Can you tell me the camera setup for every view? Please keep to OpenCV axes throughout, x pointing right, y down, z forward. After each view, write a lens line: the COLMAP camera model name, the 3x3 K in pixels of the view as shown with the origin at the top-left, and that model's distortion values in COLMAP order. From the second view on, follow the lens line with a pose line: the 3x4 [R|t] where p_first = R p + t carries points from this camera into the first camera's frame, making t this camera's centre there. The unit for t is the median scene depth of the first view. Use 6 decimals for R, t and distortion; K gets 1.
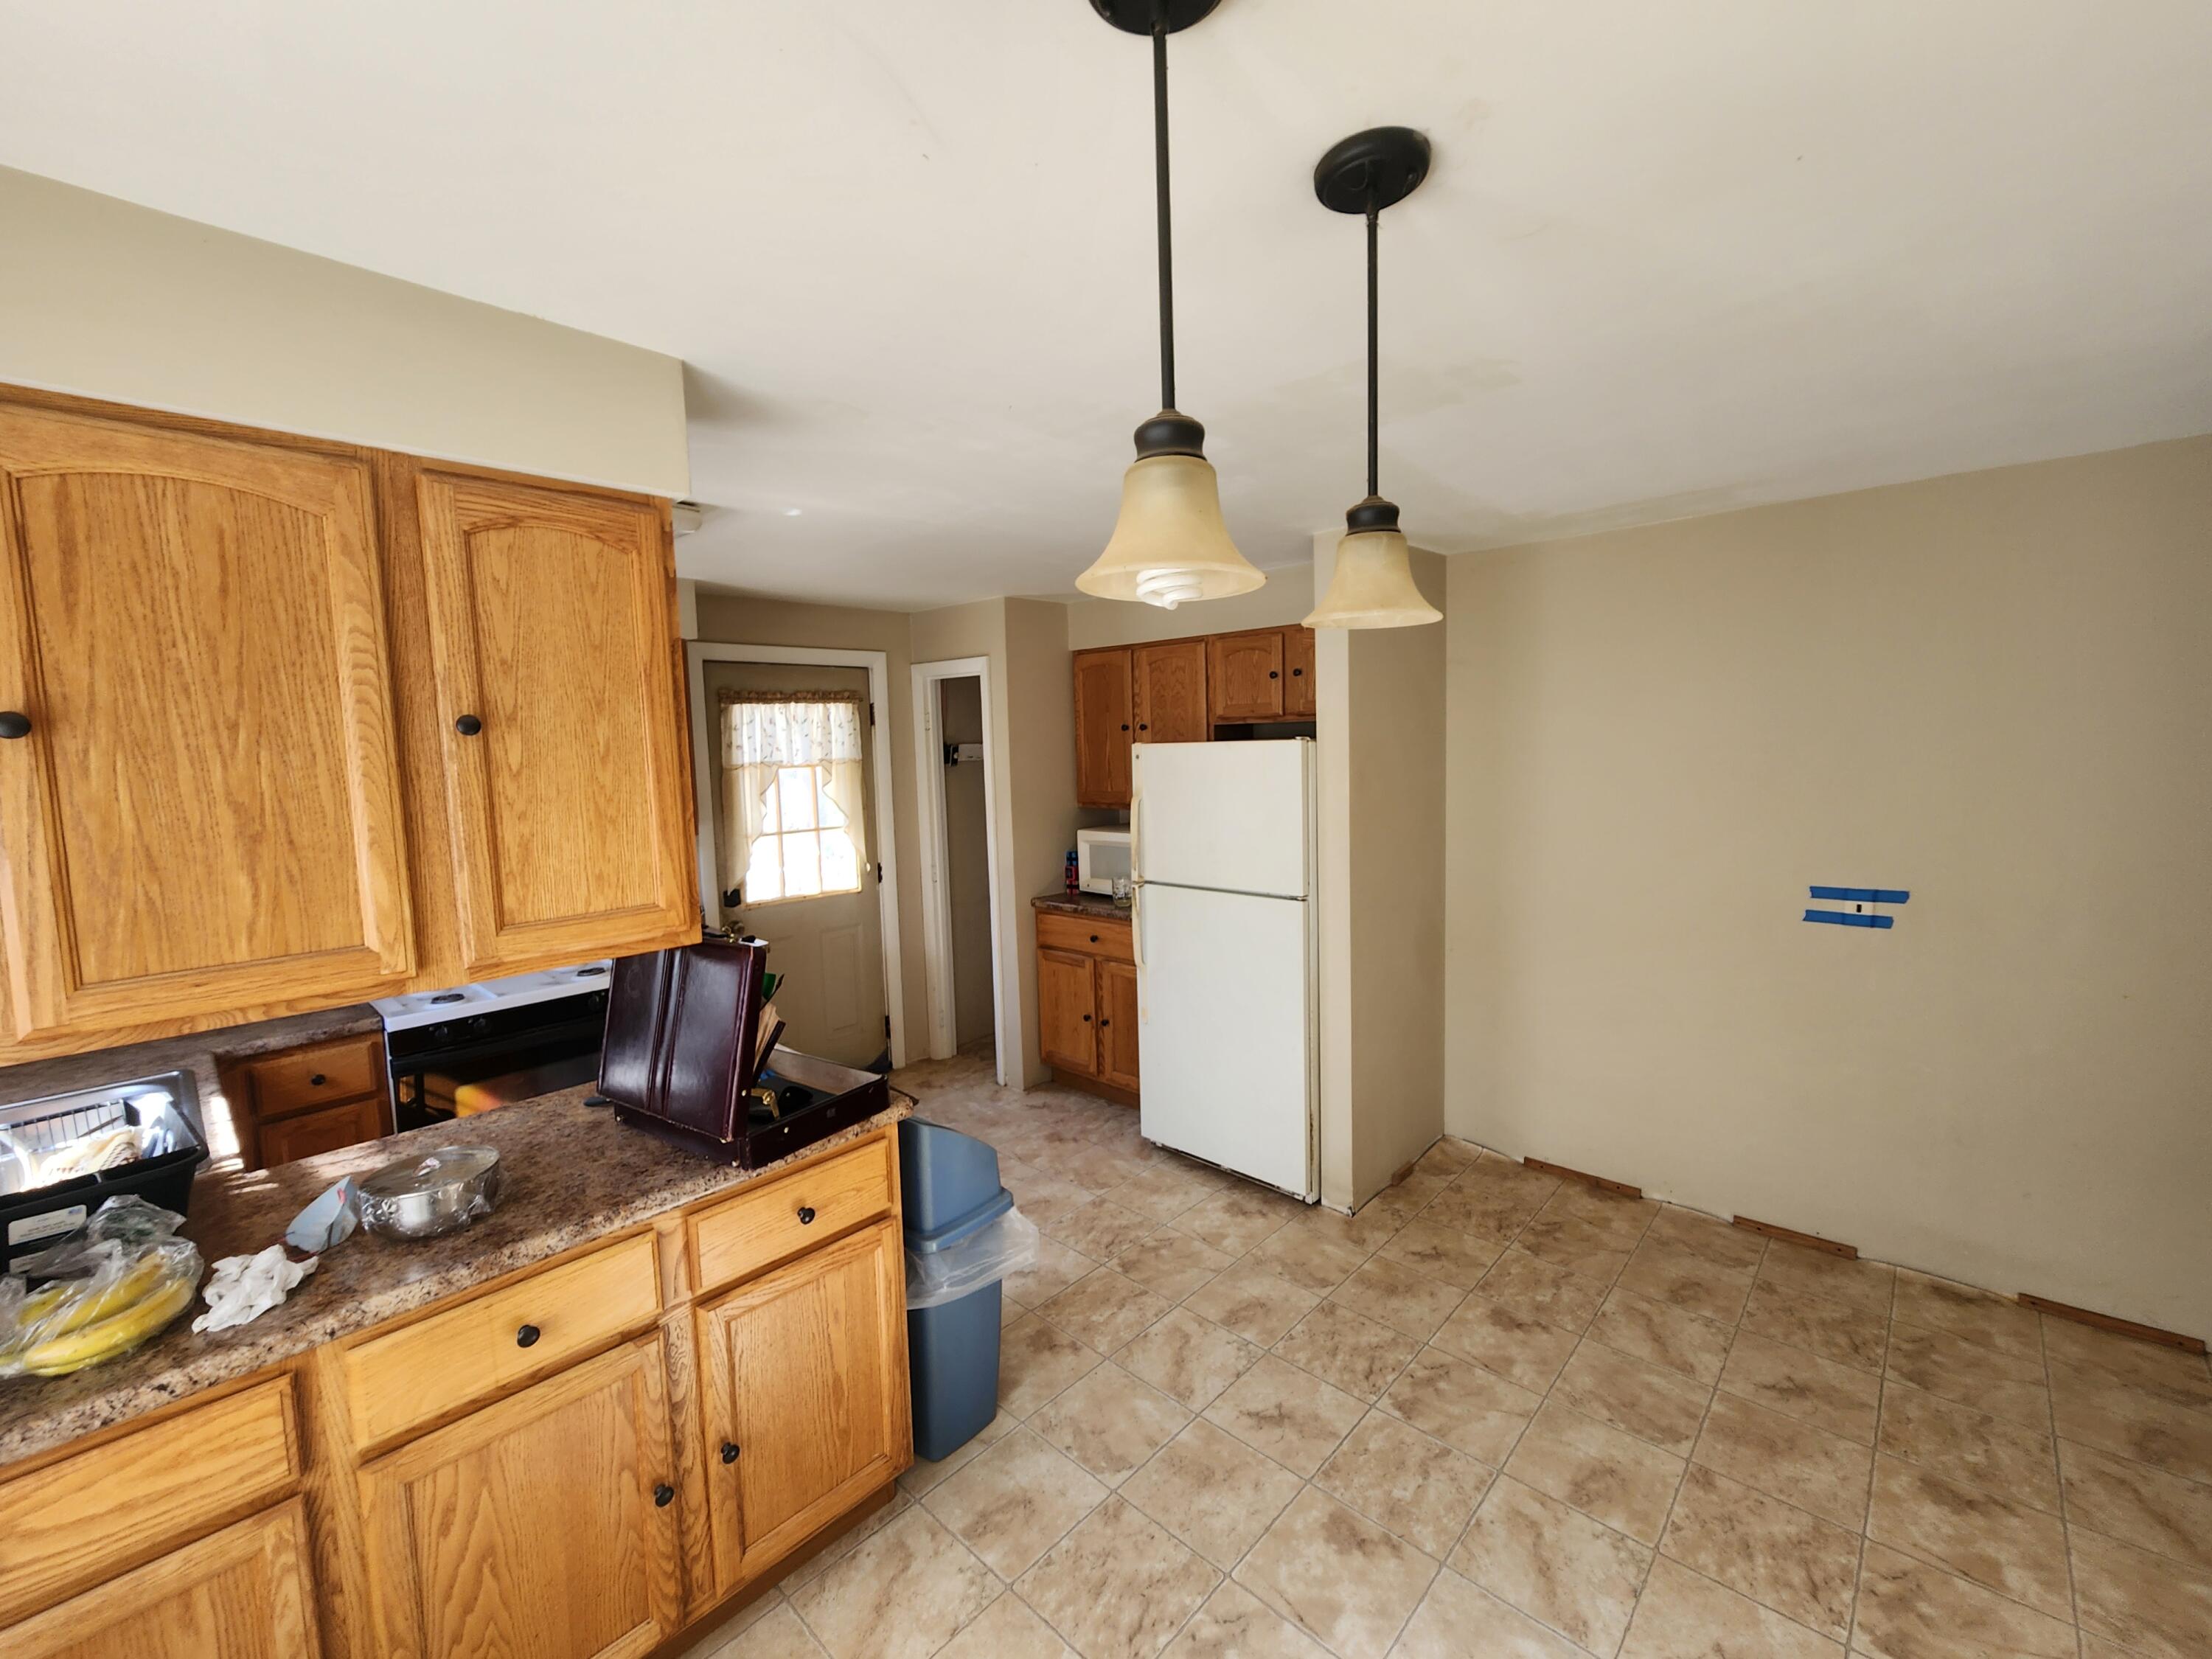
lens RADIAL K [[911.3, 0, 1096.9], [0, 911.3, 820.3], [0, 0, 1]] dist [0.000673, -0.001234]
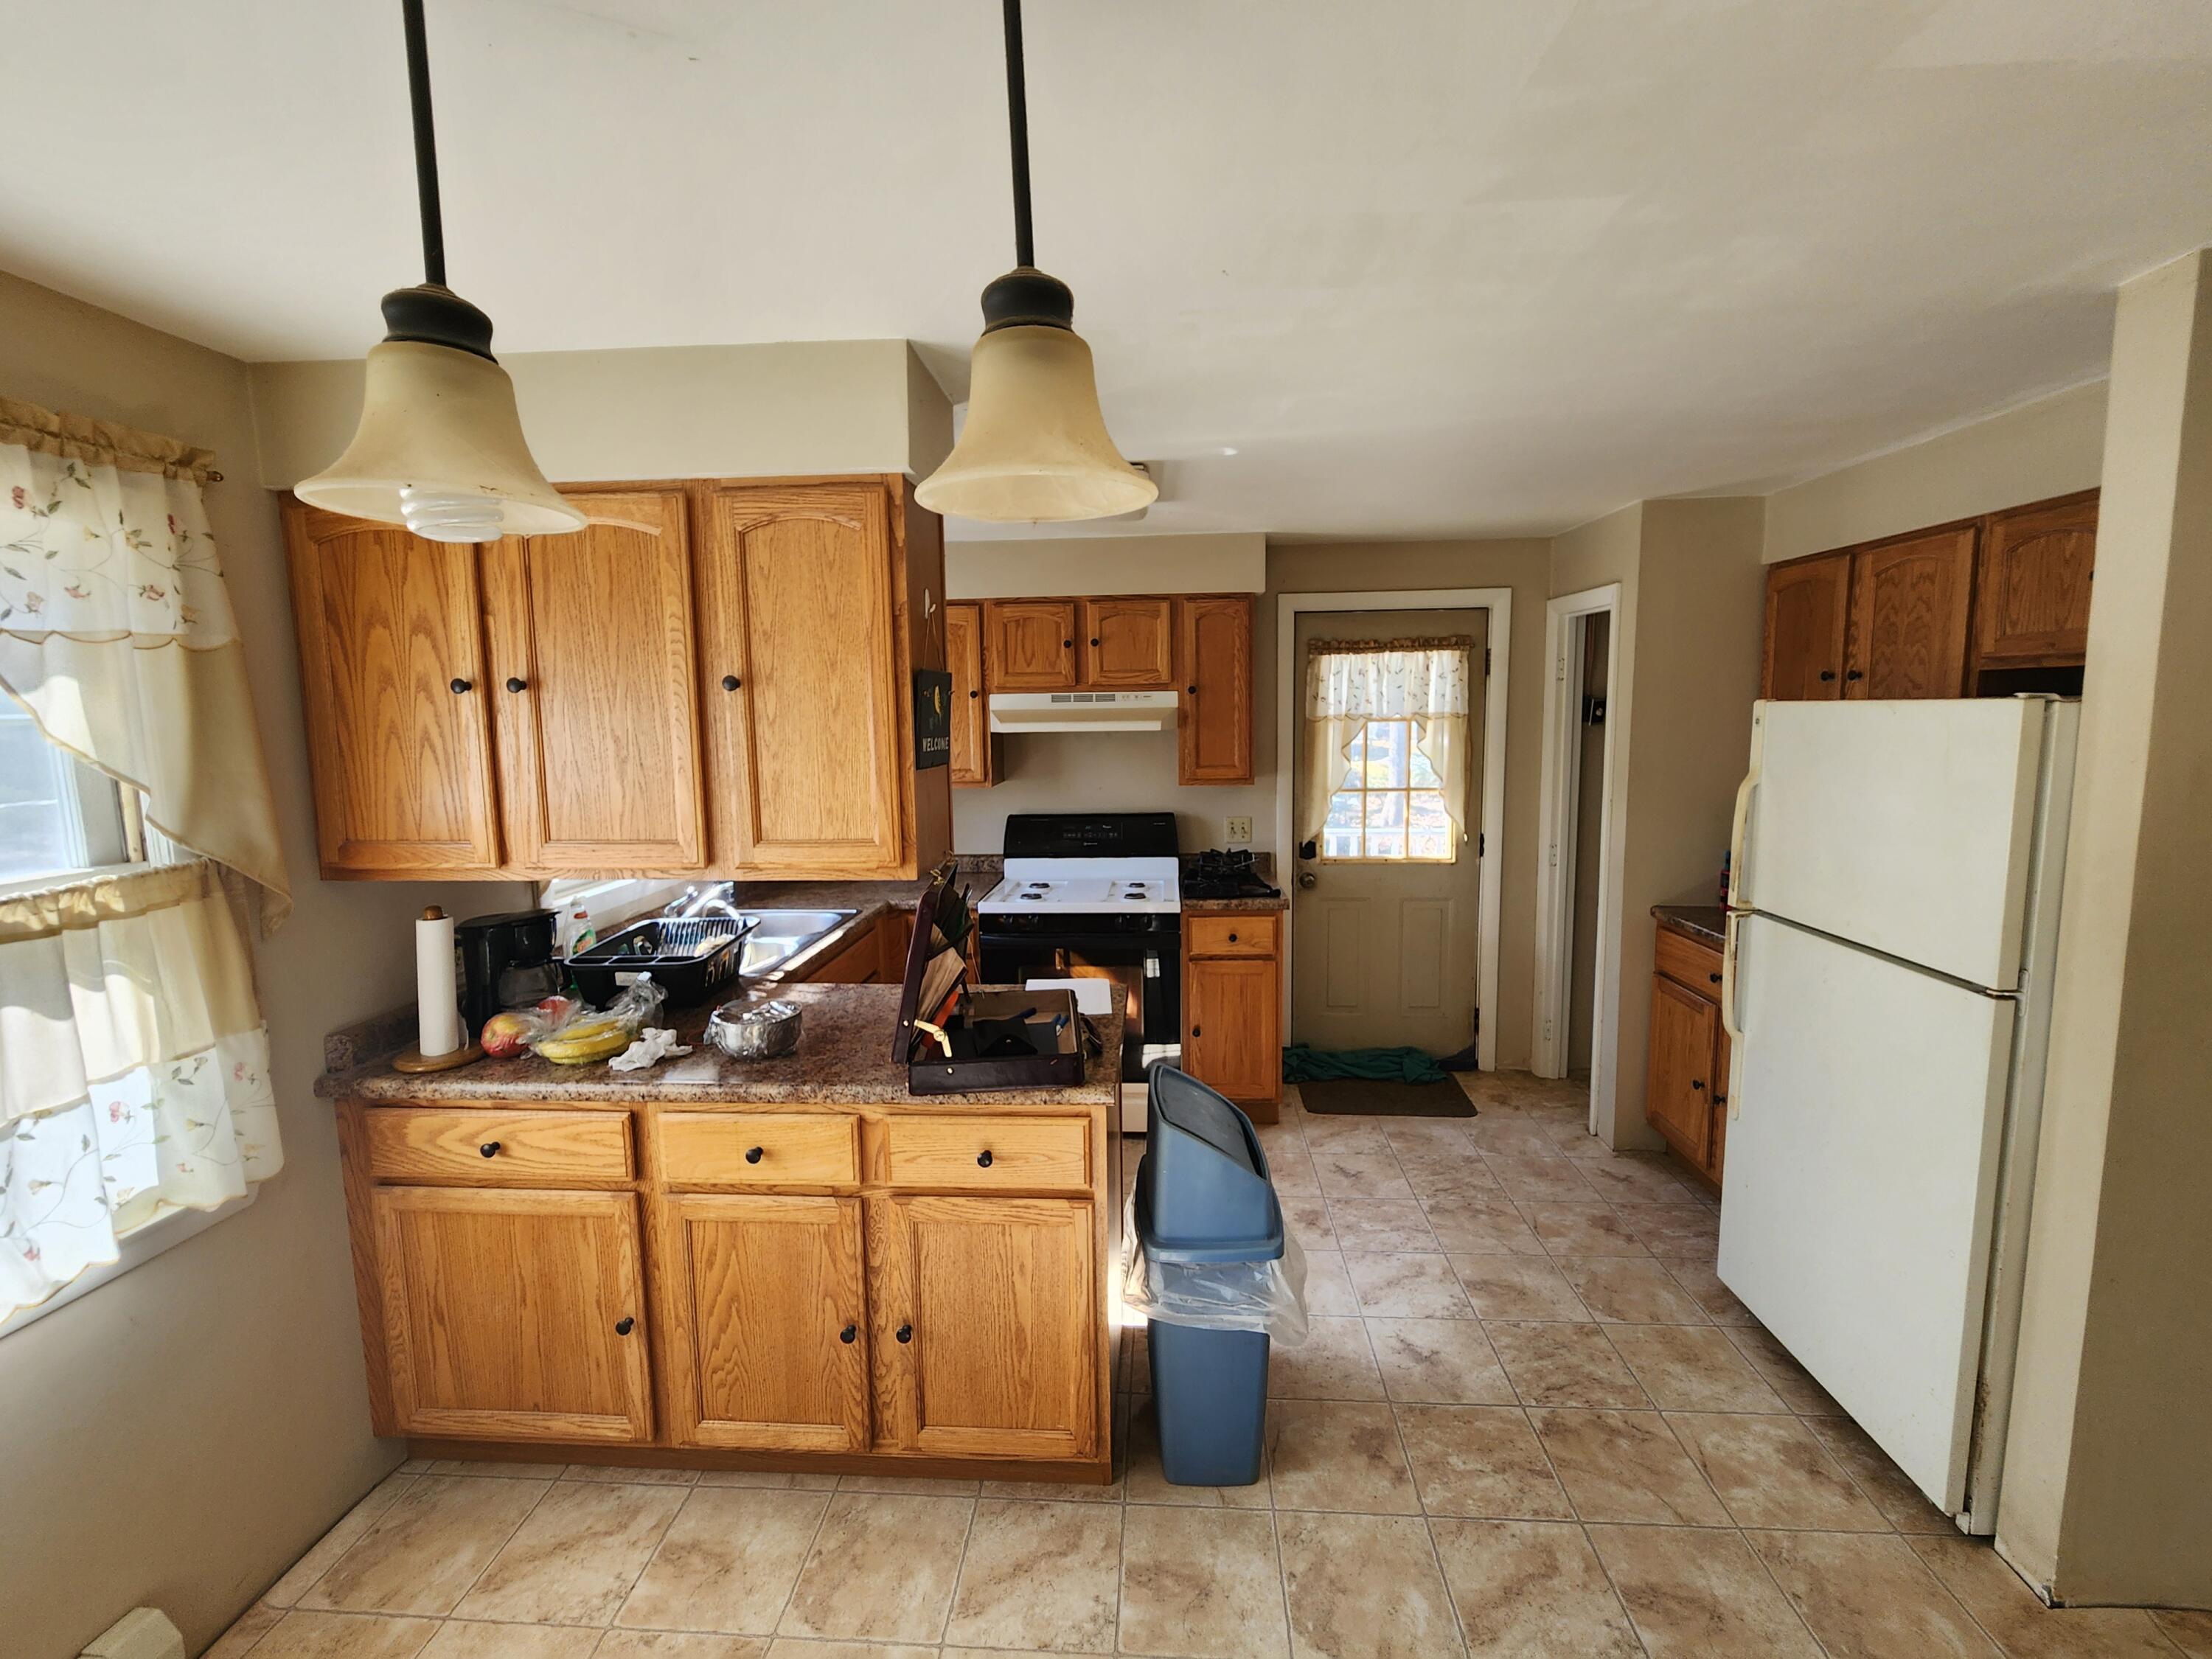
lens RADIAL K [[911.3, 0, 1106.6], [0, 911.3, 810.5], [0, 0, 1]] dist [0.000673, -0.001234]
pose [[0.639469, 0.104541, -0.761676, 0.305624], [-0.069912, 0.994514, 0.077803, -0.028709], [0.765631, 0.003498, 0.643270, 0.262807]]
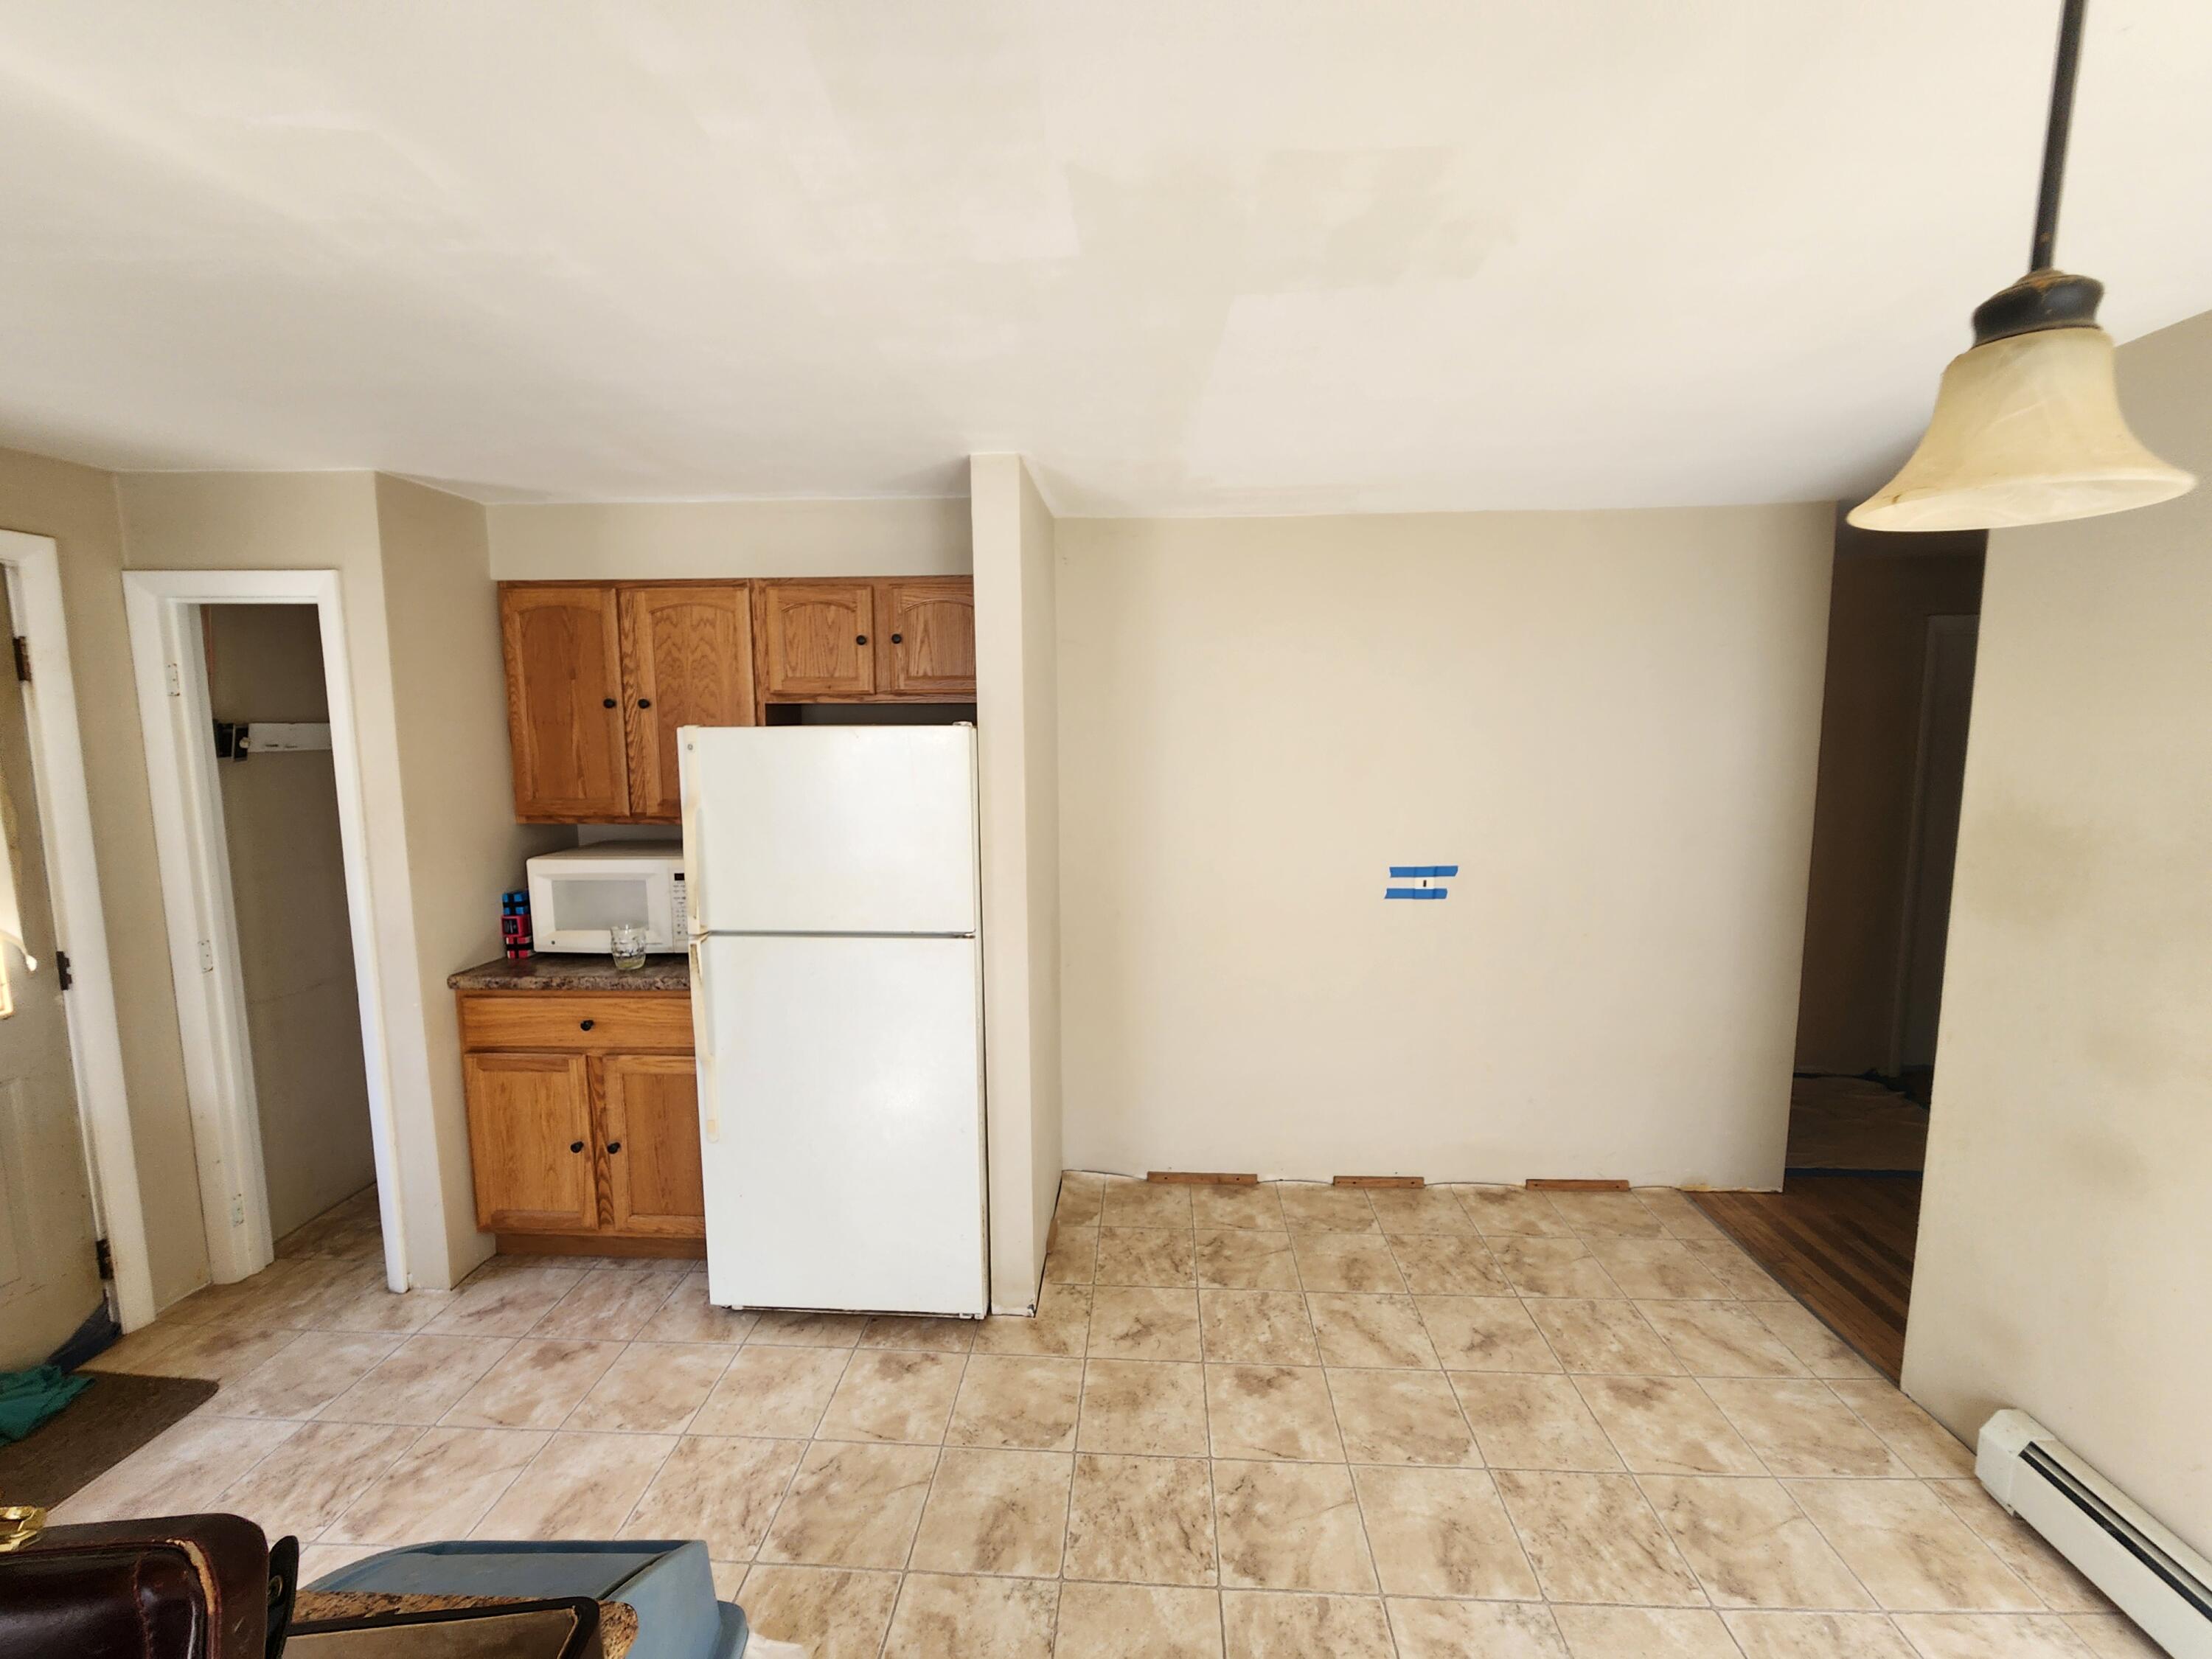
lens RADIAL K [[911.3, 0, 1103.3], [0, 911.3, 818.7], [0, 0, 1]] dist [0.000673, -0.001234]
pose [[0.762157, -0.046850, 0.645695, -0.190426], [0.040479, 0.998875, 0.024696, -0.026780], [-0.646125, 0.007315, 0.763196, 0.366392]]
